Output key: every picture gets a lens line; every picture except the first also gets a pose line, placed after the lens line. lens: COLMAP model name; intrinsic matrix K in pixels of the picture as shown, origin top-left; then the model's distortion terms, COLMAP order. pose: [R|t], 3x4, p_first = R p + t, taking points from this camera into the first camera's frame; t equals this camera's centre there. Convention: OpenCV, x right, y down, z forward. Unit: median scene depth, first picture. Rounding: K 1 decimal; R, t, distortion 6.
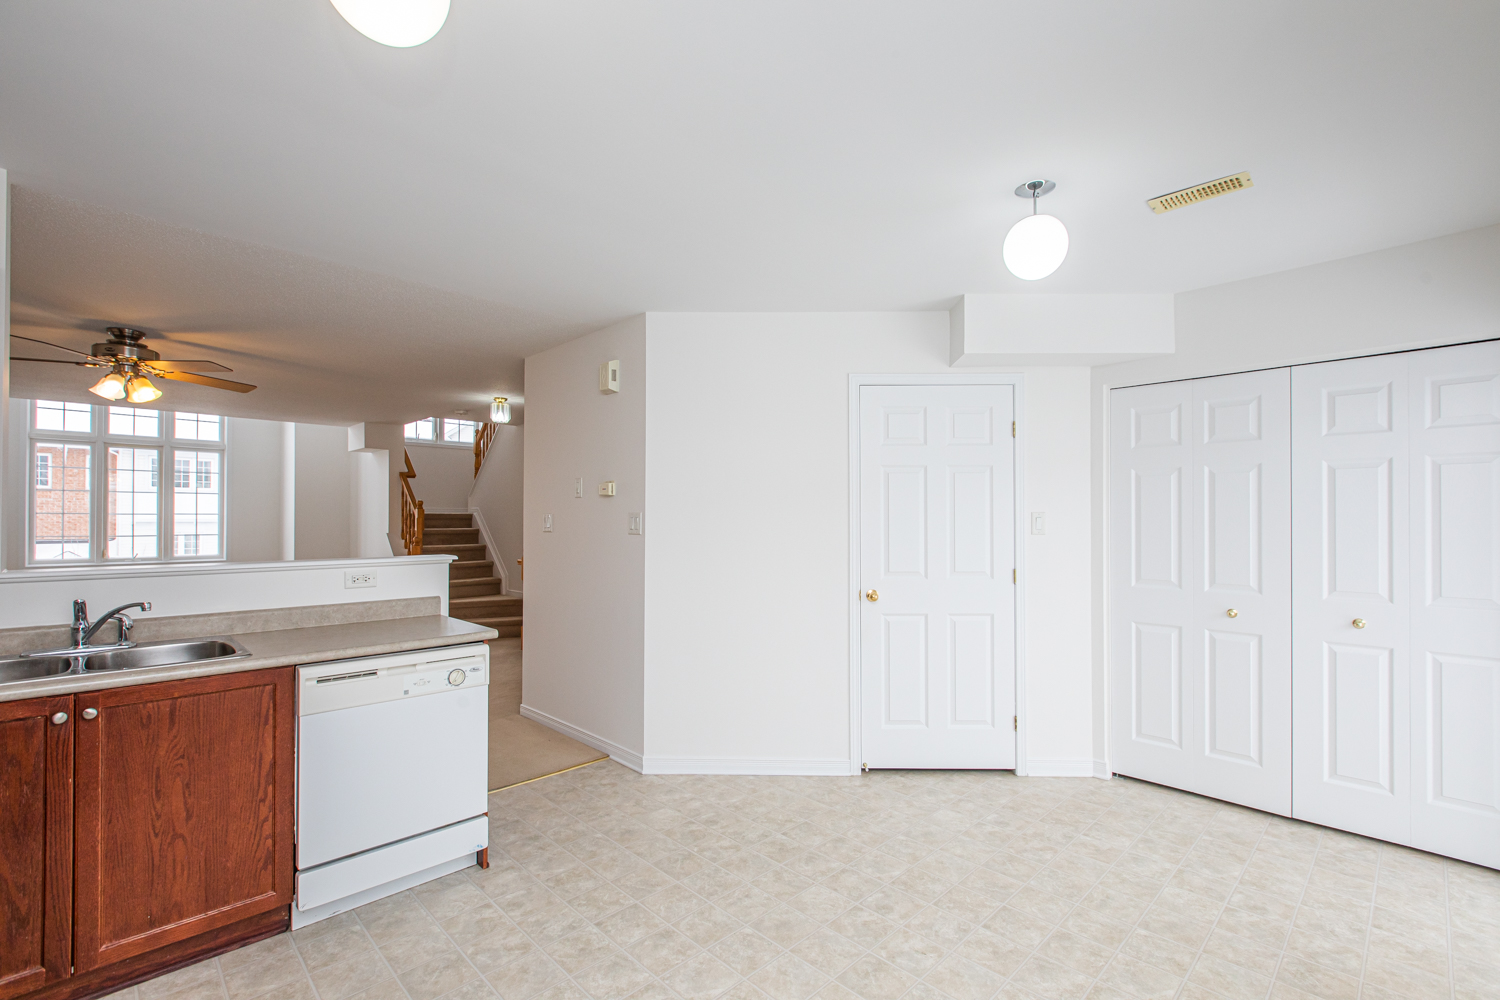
lens RADIAL K [[673.6, 0, 788.3], [0, 673.6, 516.6], [0, 0, 1]] dist [0.004245, 0.000478]
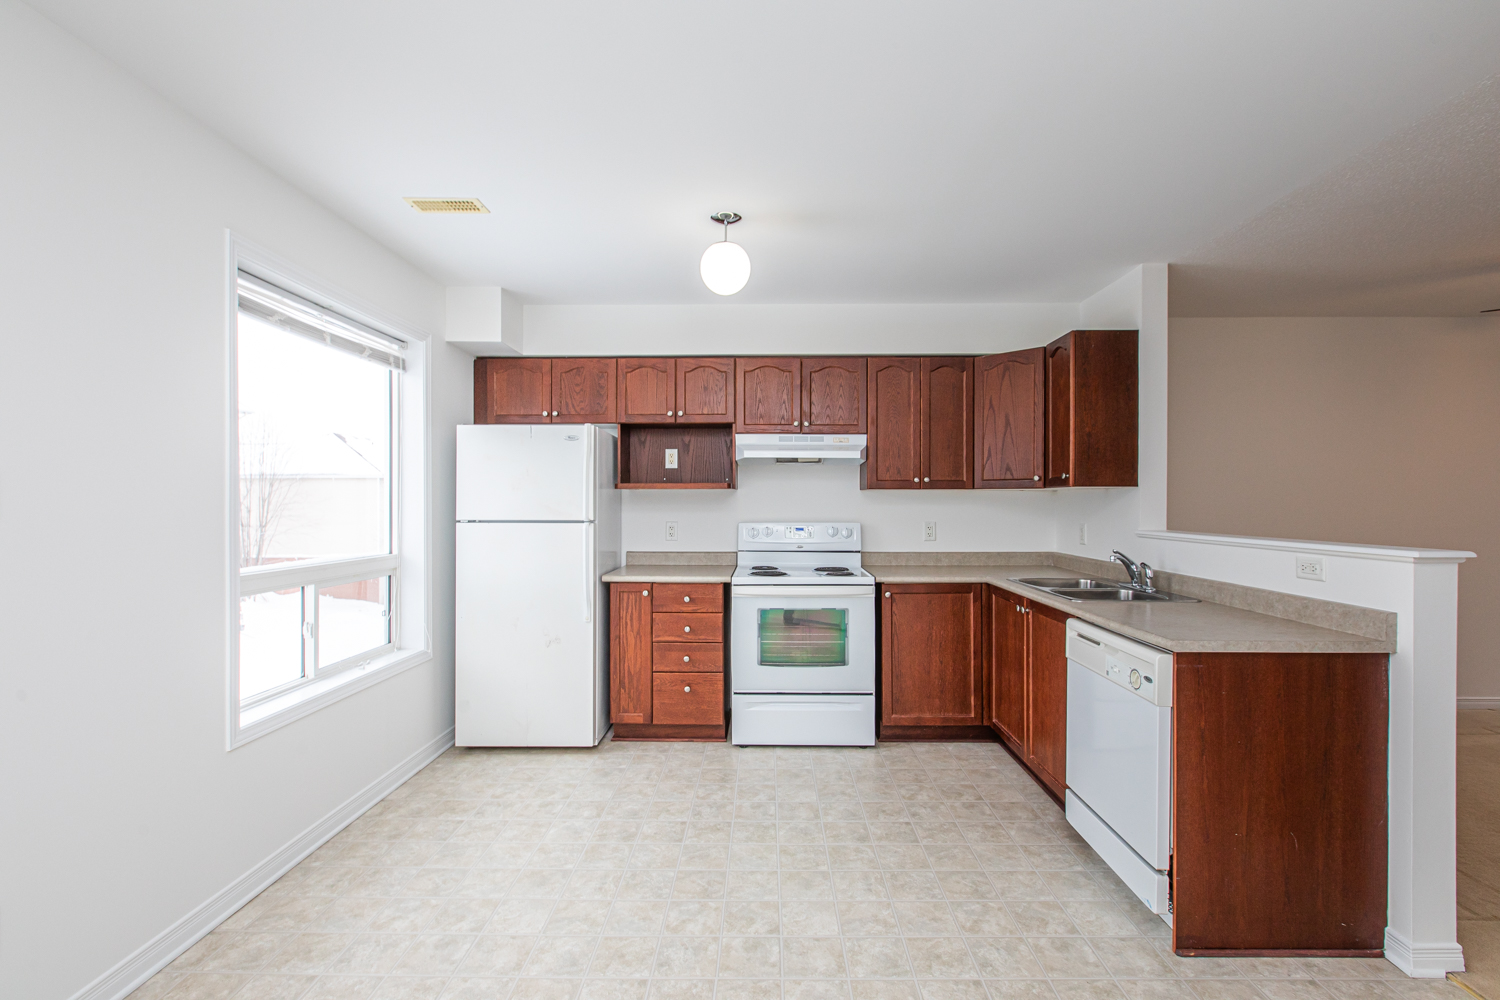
lens RADIAL K [[662.0, 0, 760.9], [0, 662.0, 492.5], [0, 0, 1]] dist [-0.001055, 0.000137]
pose [[-0.748761, -0.008902, -0.662780, 0.406448], [0.005347, 0.999796, -0.019469, 0.020739], [0.662818, -0.018122, -0.748561, 1.337599]]
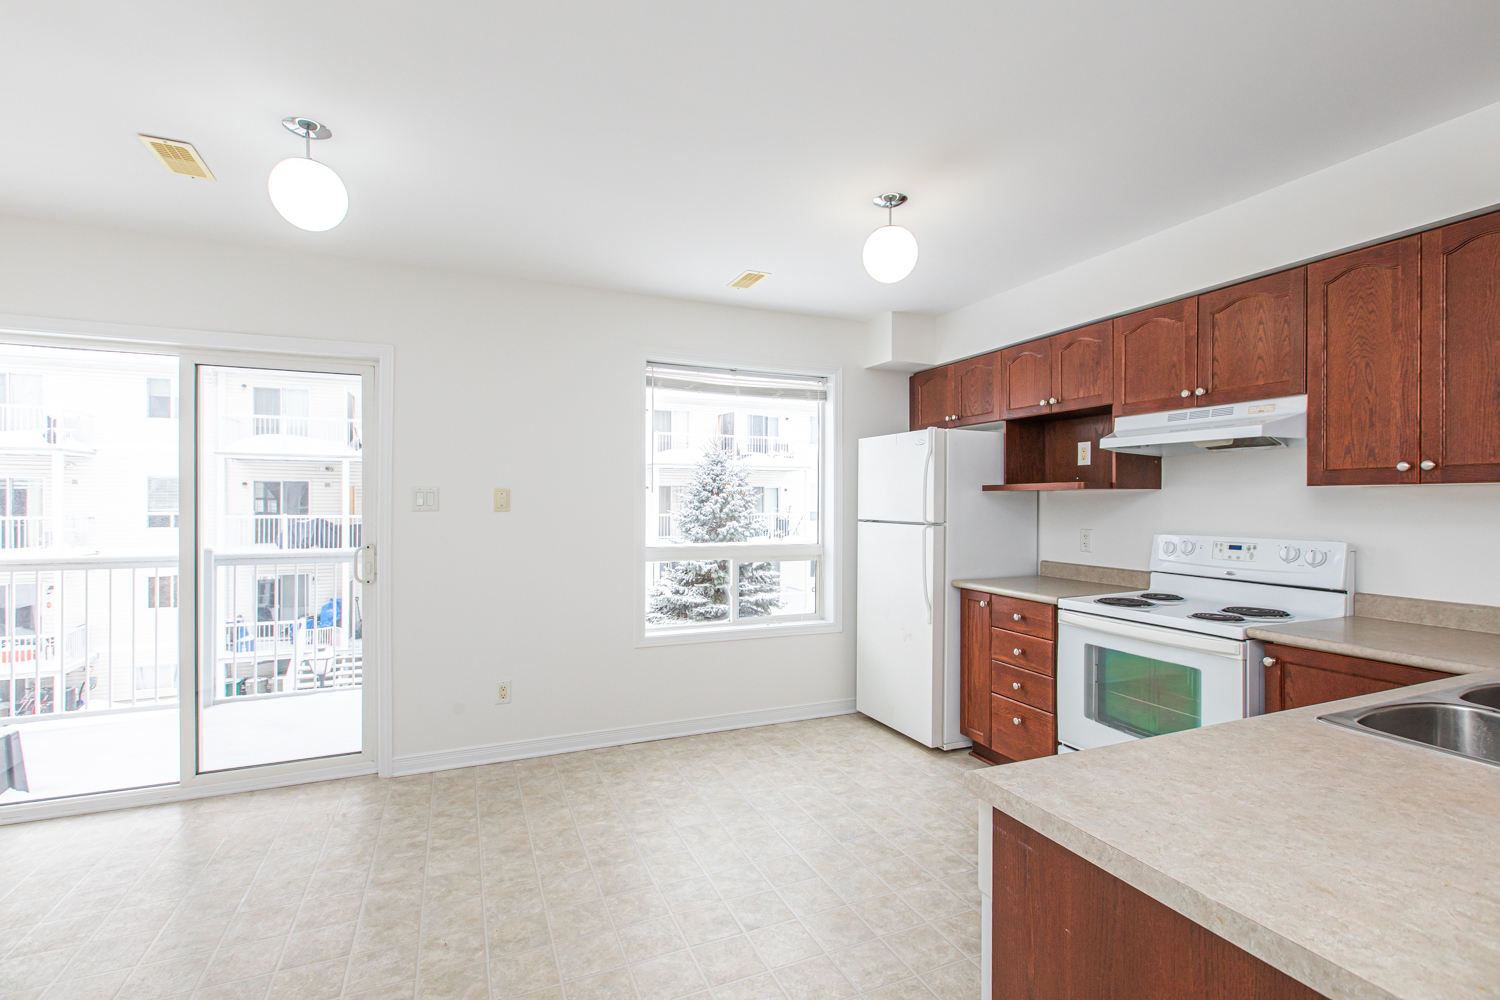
lens RADIAL K [[658.2, 0, 750.0], [0, 658.2, 500.0], [0, 0, 1]] dist [0.003100, -0.000128]
pose [[-0.921495, -0.001552, 0.388387, -0.462493], [-0.006447, 0.999915, -0.011302, 0.019698], [-0.388336, -0.012918, -0.921427, 1.494030]]
